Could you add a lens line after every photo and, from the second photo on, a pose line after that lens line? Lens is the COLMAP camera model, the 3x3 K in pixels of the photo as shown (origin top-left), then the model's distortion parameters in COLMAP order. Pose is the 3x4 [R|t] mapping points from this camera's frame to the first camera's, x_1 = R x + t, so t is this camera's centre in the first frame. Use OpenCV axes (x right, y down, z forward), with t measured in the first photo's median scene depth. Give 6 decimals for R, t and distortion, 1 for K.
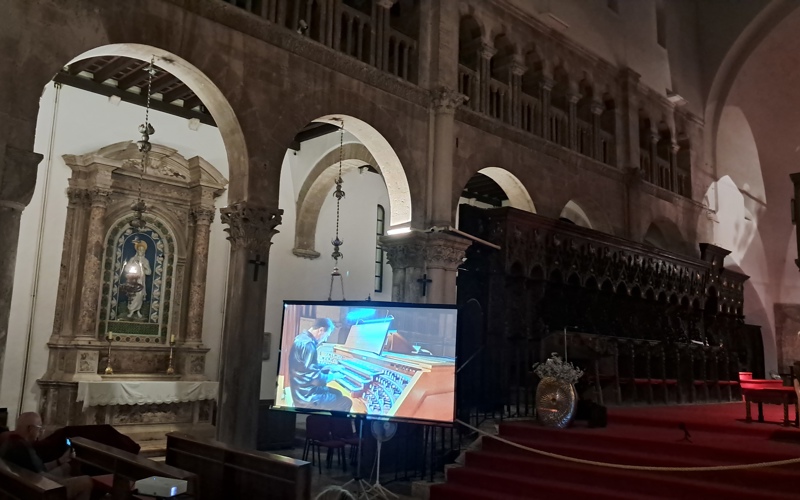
lens RADIAL K [[692.4, 0, 402.1], [0, 692.4, 239.8], [0, 0, 1]] dist [0.130003, -0.249876]
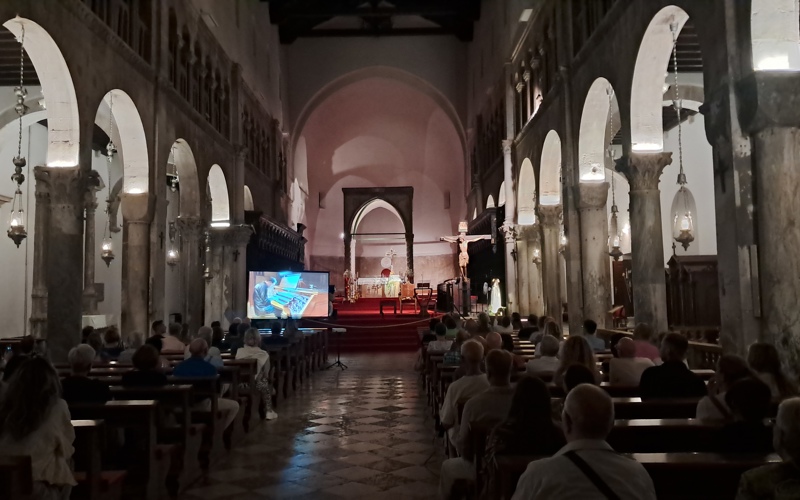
lens RADIAL K [[675.6, 0, 396.2], [0, 675.6, 239.9], [0, 0, 1]] dist [0.144267, -0.505056]
pose [[0.713493, 0.013384, 0.700534, -1.365738], [-0.075239, 0.995500, 0.057612, -0.164502], [-0.696611, -0.093813, 0.711289, -0.854637]]
